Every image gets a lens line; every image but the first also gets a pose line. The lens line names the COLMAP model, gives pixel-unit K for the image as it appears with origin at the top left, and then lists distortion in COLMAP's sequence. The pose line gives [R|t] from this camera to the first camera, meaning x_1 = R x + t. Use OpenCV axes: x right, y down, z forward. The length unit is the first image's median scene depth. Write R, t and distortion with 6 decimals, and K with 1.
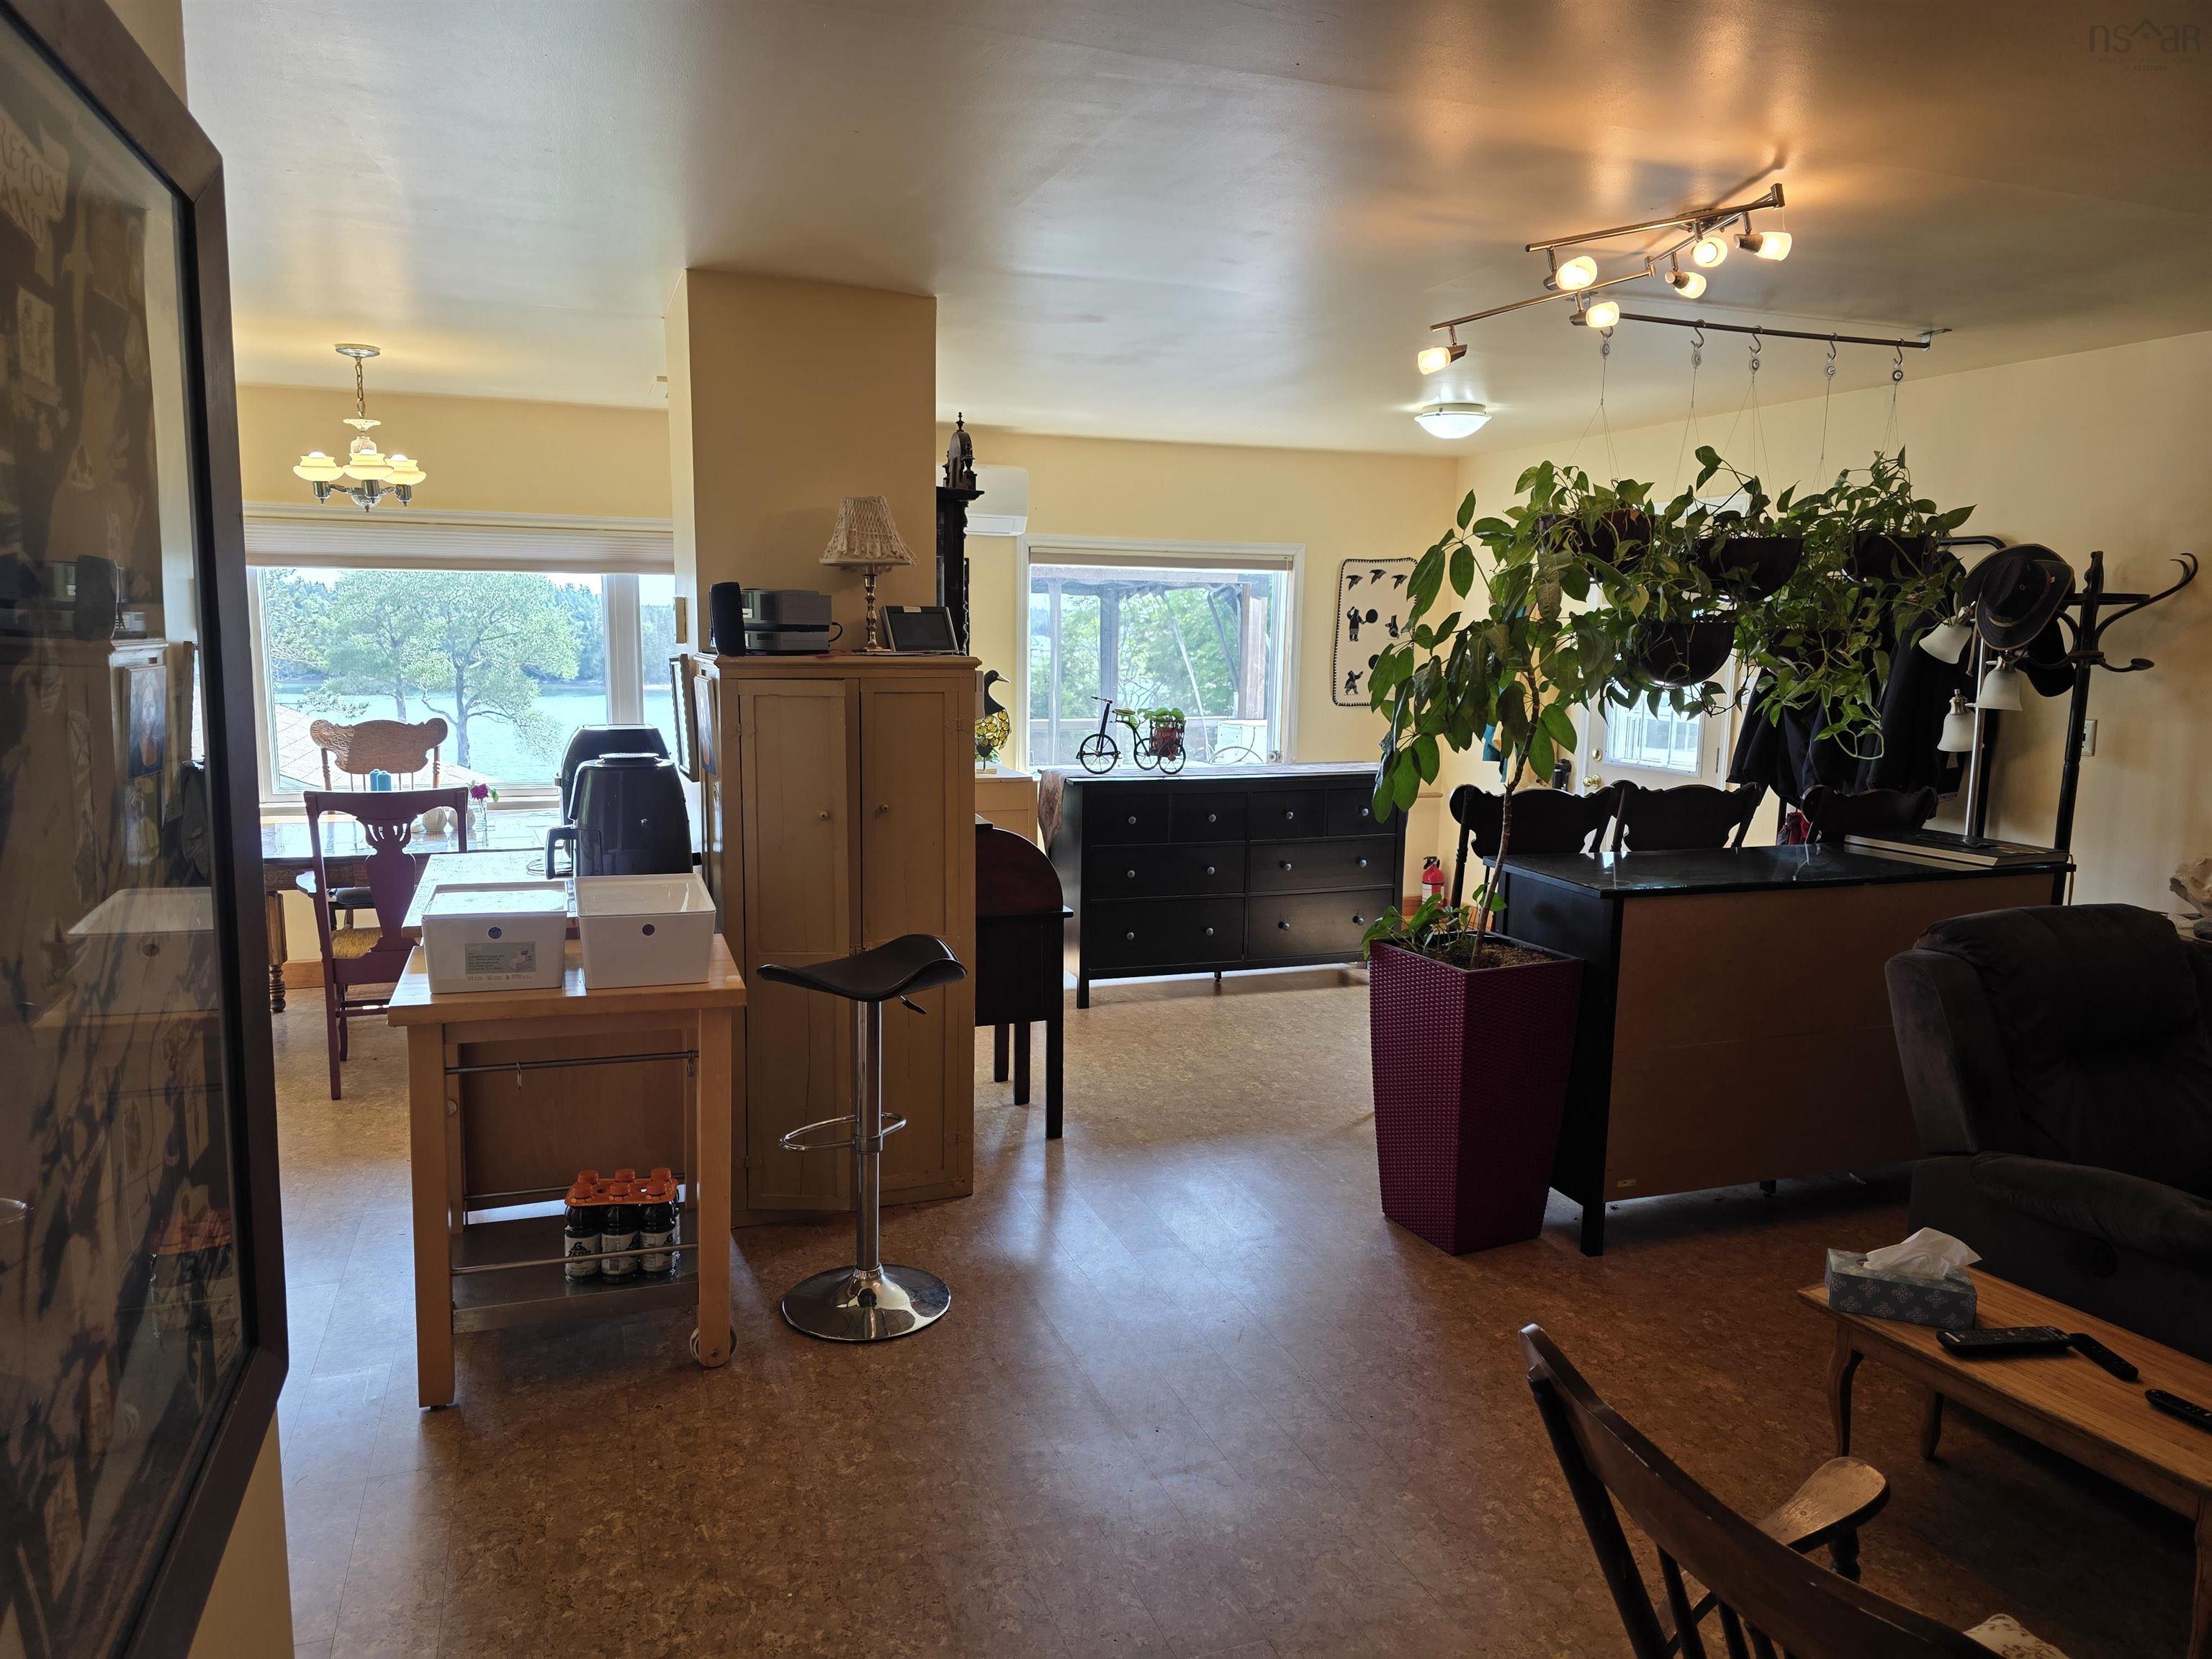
lens RADIAL K [[1478.9, 0, 1107.2], [0, 1478.9, 835.8], [0, 0, 1]] dist [0.093114, -0.160723]
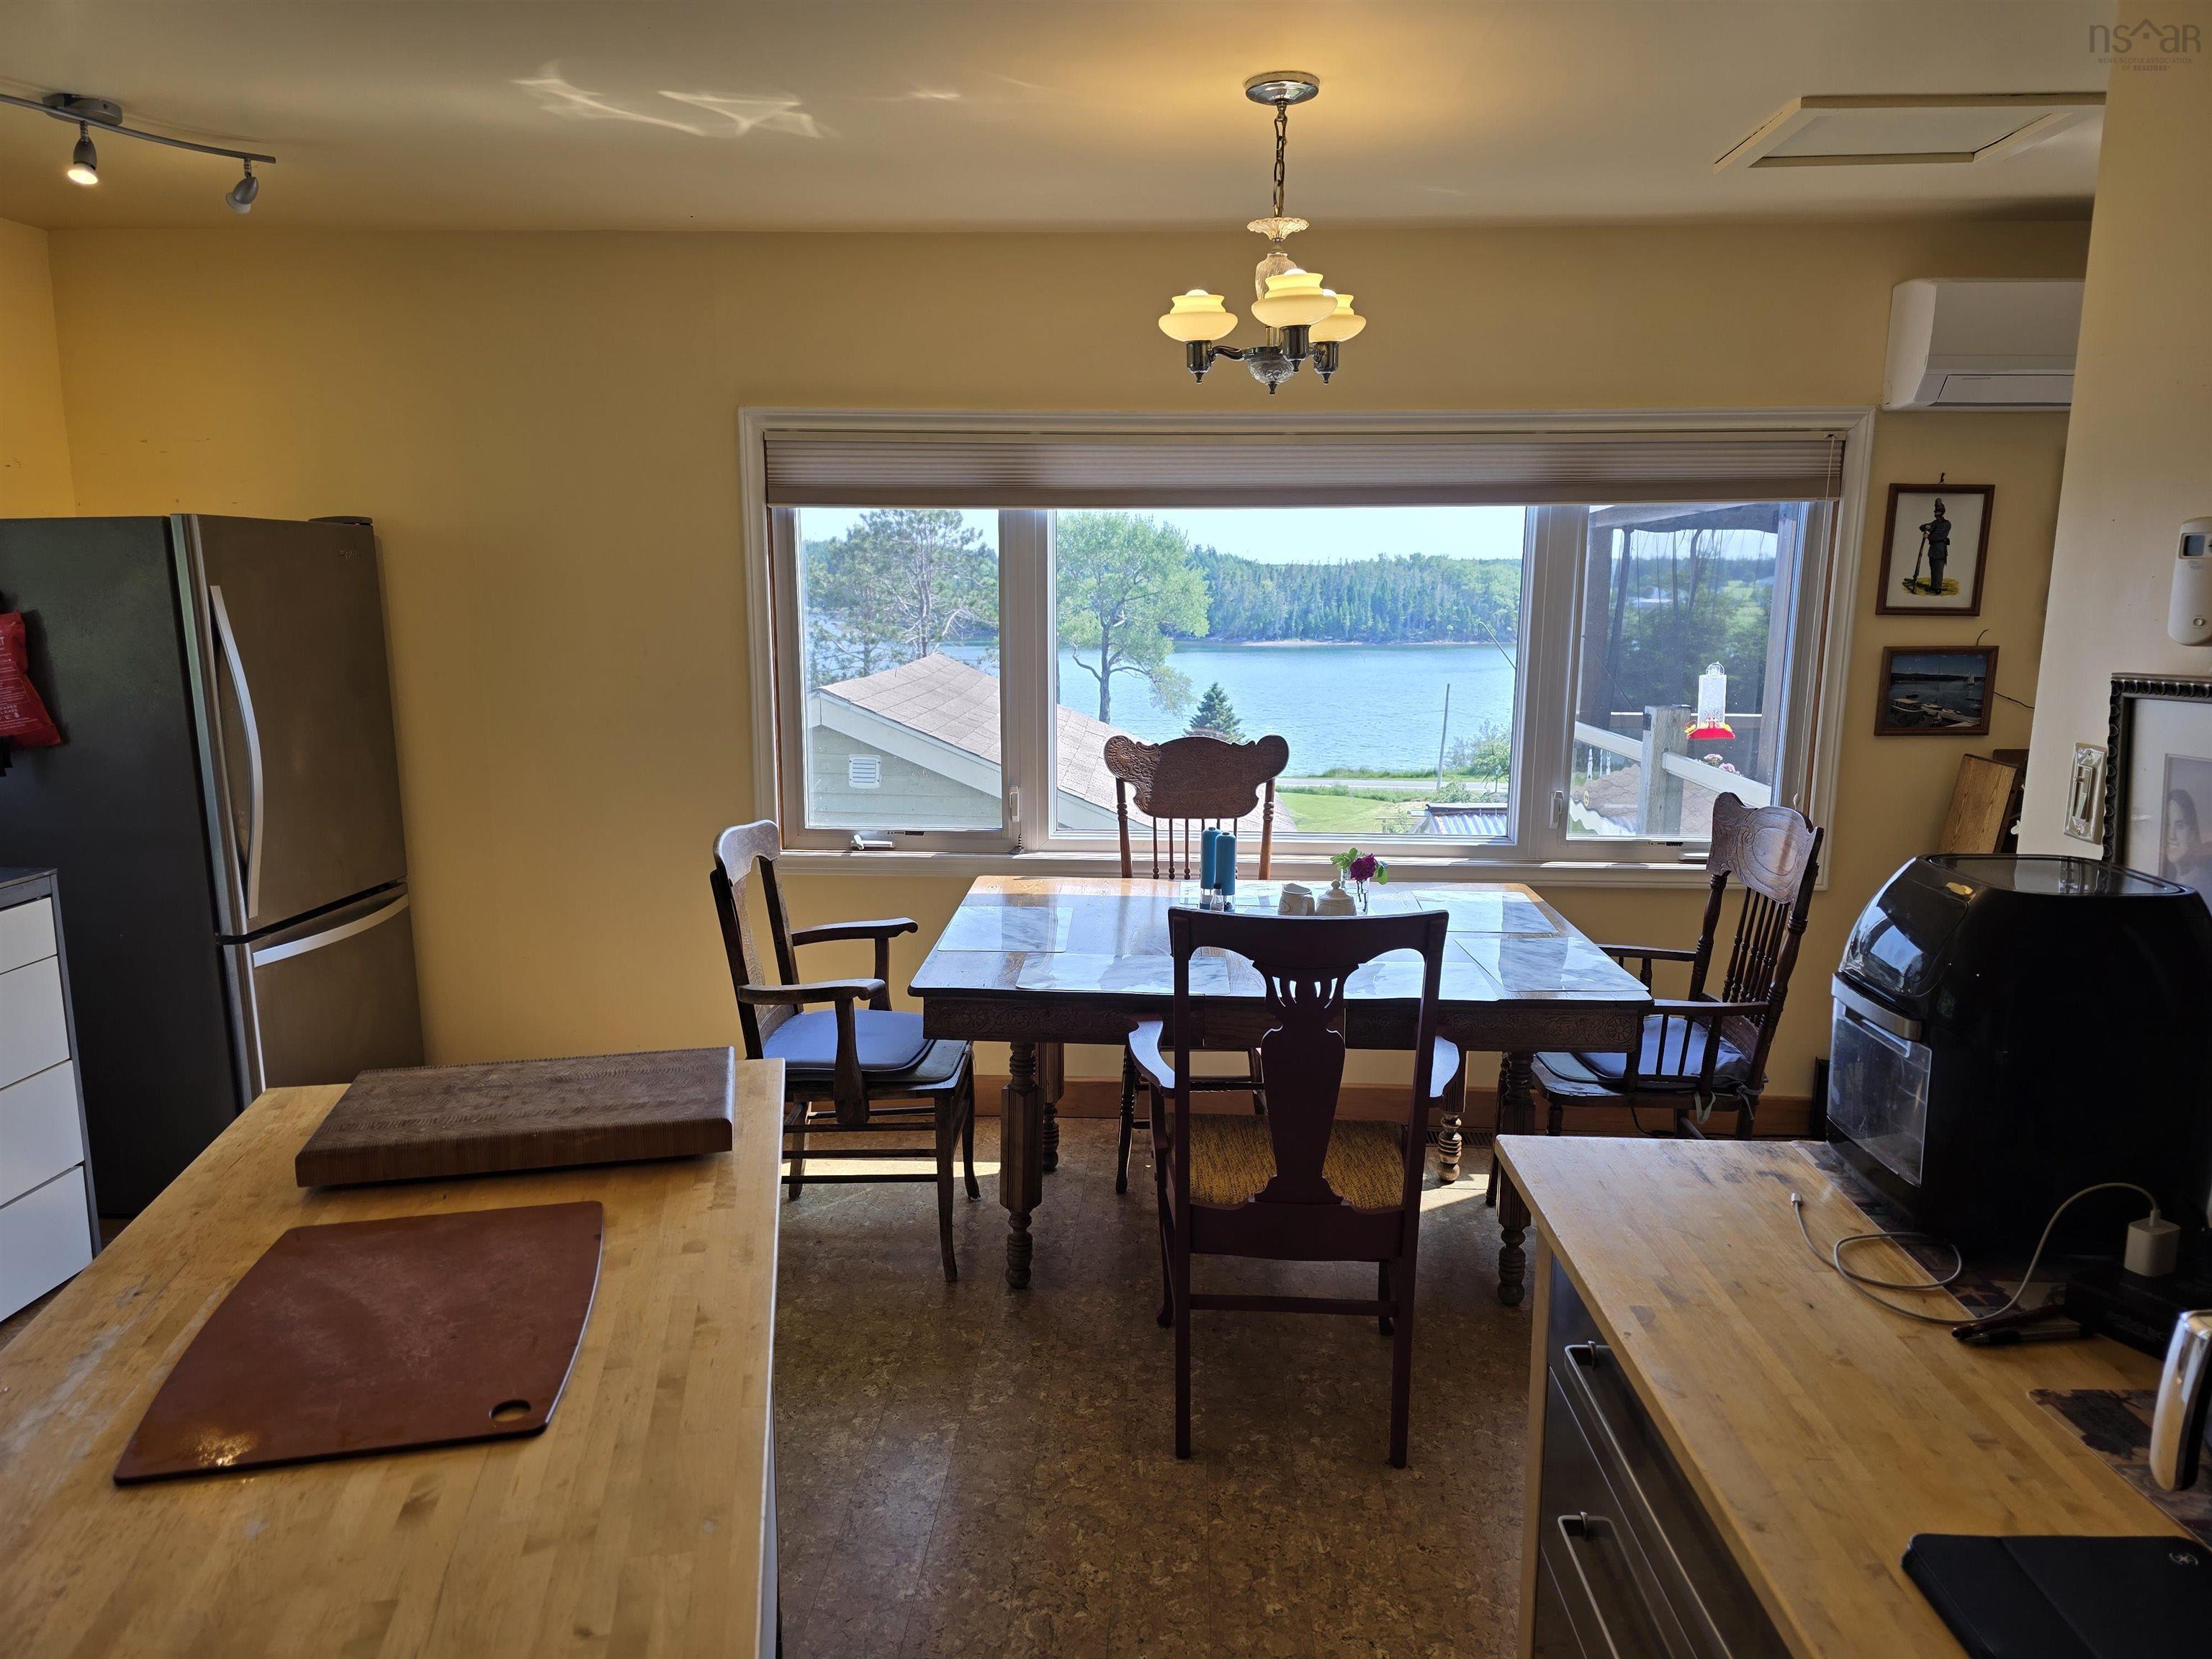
lens RADIAL K [[1448.7, 0, 1107.6], [0, 1448.7, 857.4], [0, 0, 1]] dist [0.052952, 0.000479]
pose [[0.922577, 0.070759, -0.379268, -0.400817], [-0.053293, 0.996987, 0.056369, -0.085942], [0.382114, -0.031792, 0.923568, 0.566879]]
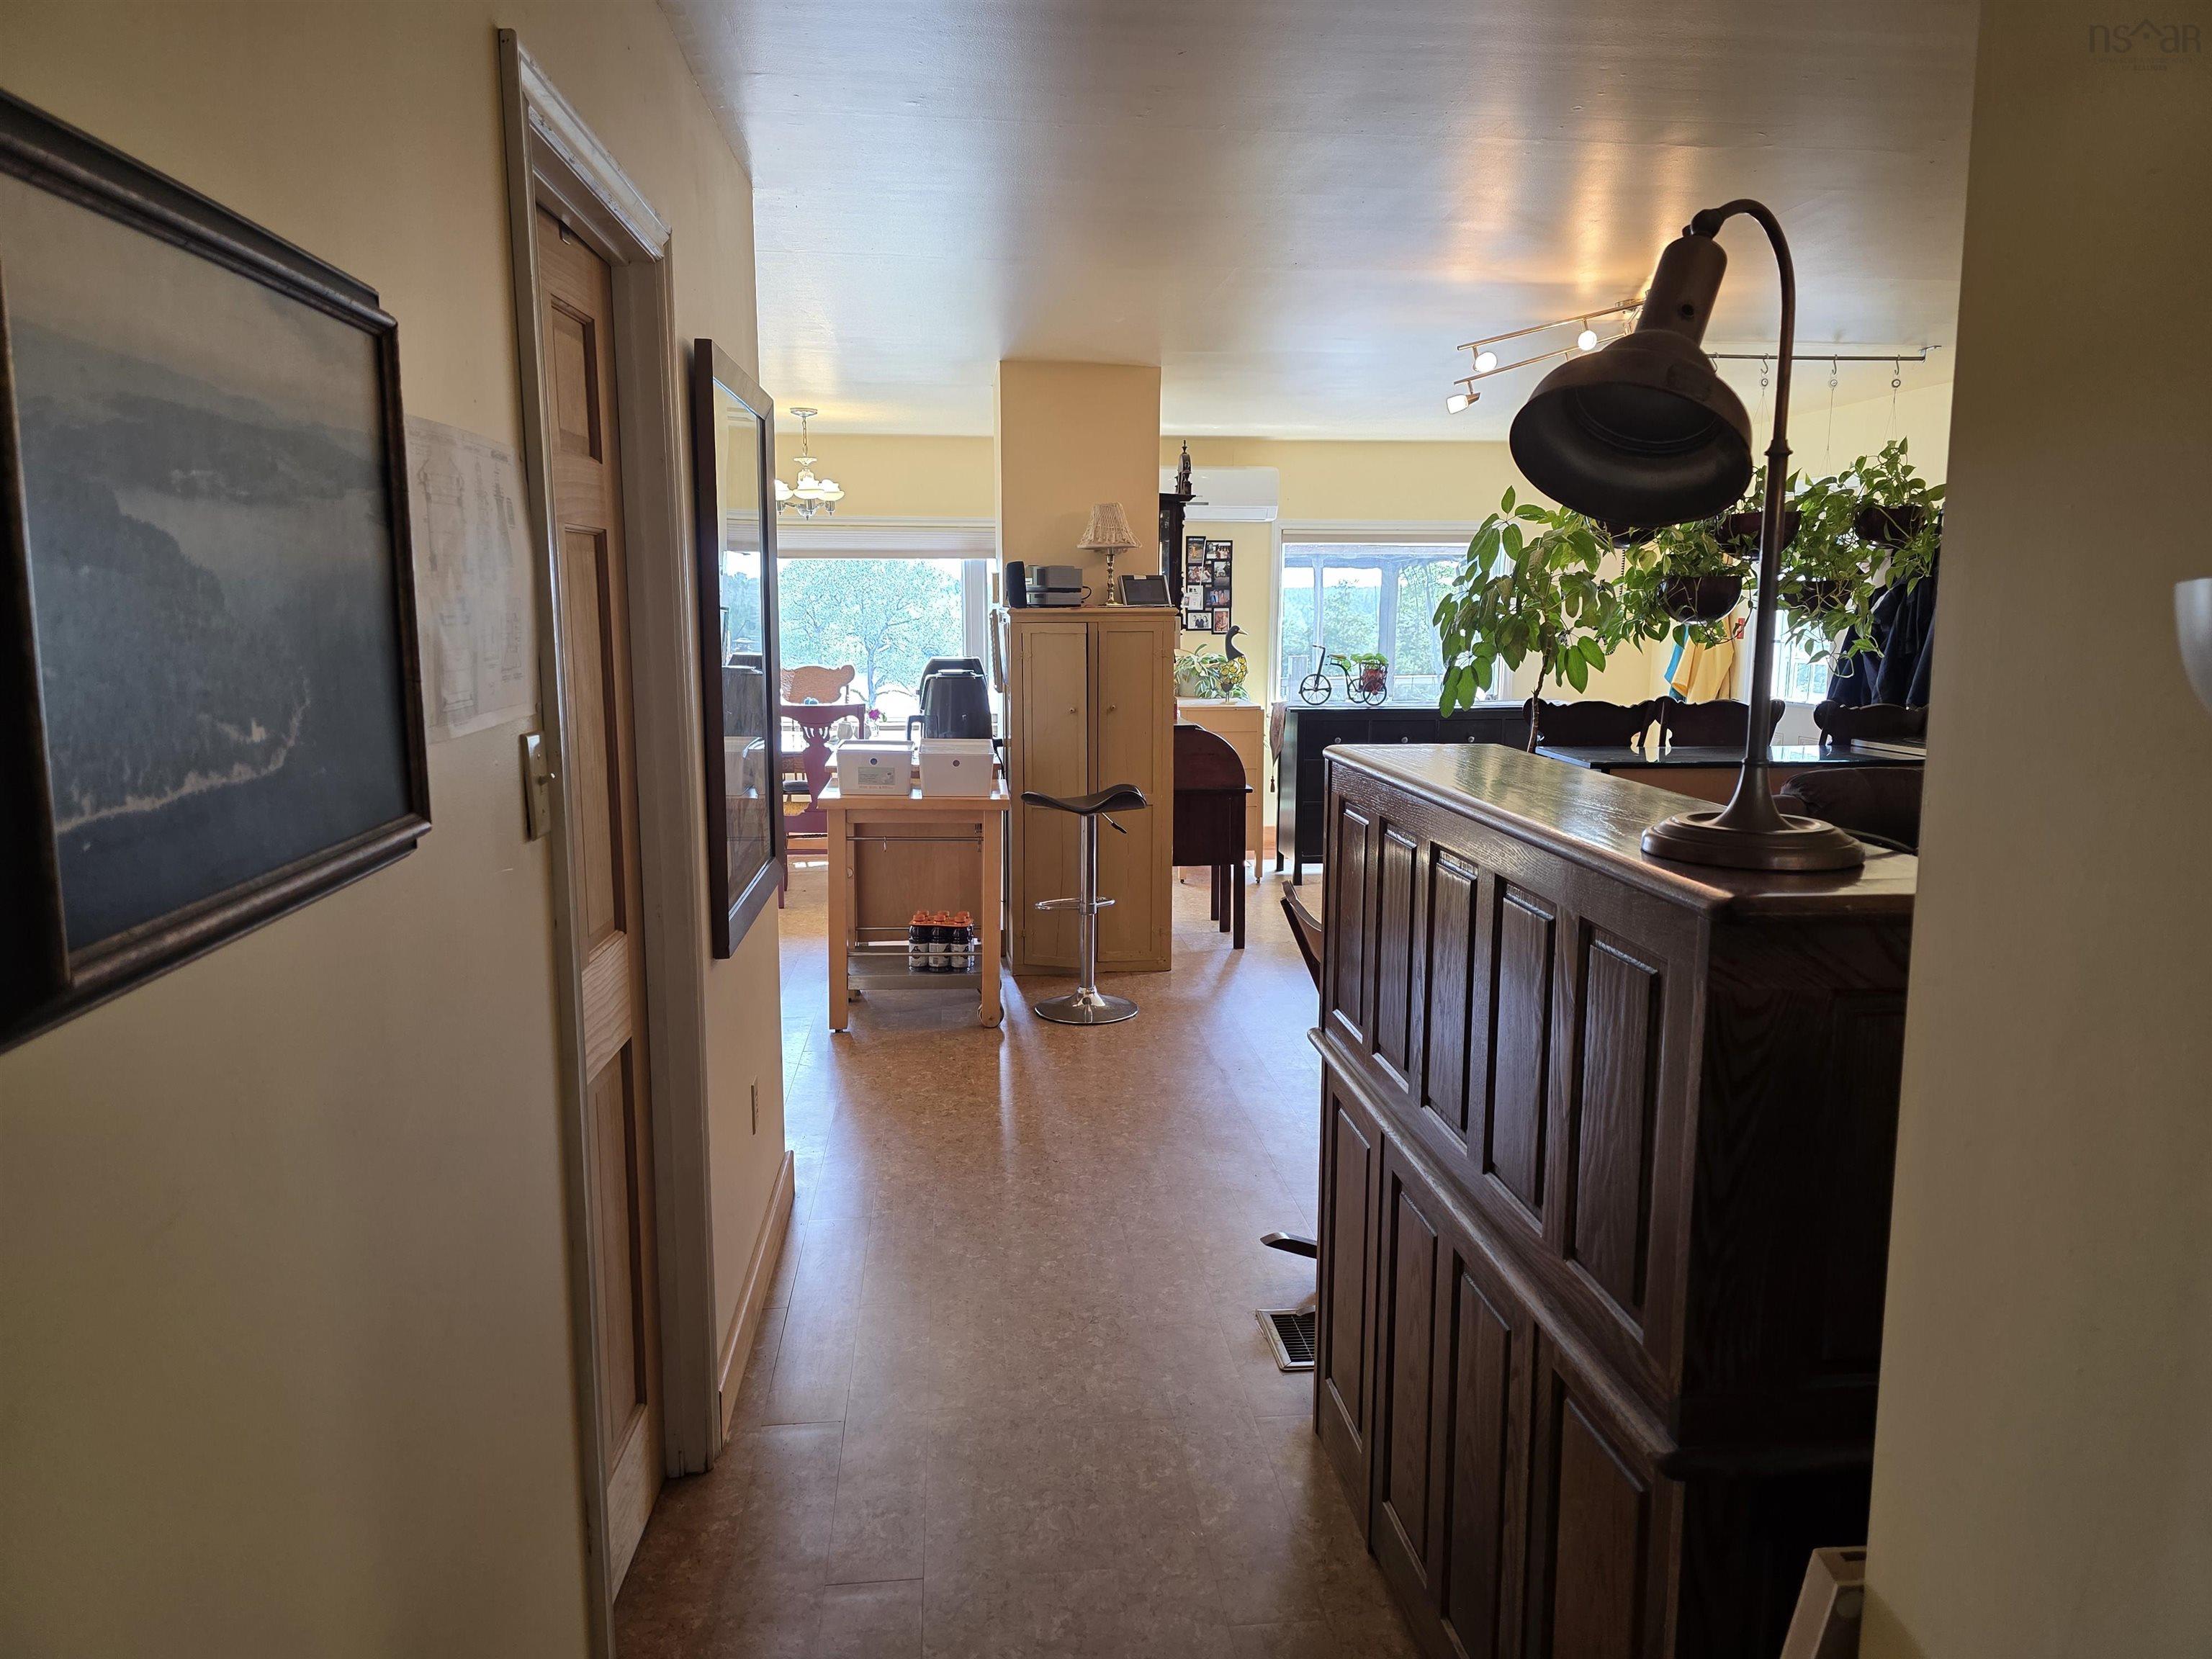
lens RADIAL K [[1478.9, 0, 1107.2], [0, 1478.9, 835.8], [0, 0, 1]] dist [0.093114, -0.160723]
pose [[0.968924, 0.025587, -0.246032, 0.200116], [-0.022471, 0.999628, 0.015461, 0.080884], [0.246336, -0.009452, 0.969138, -0.434286]]
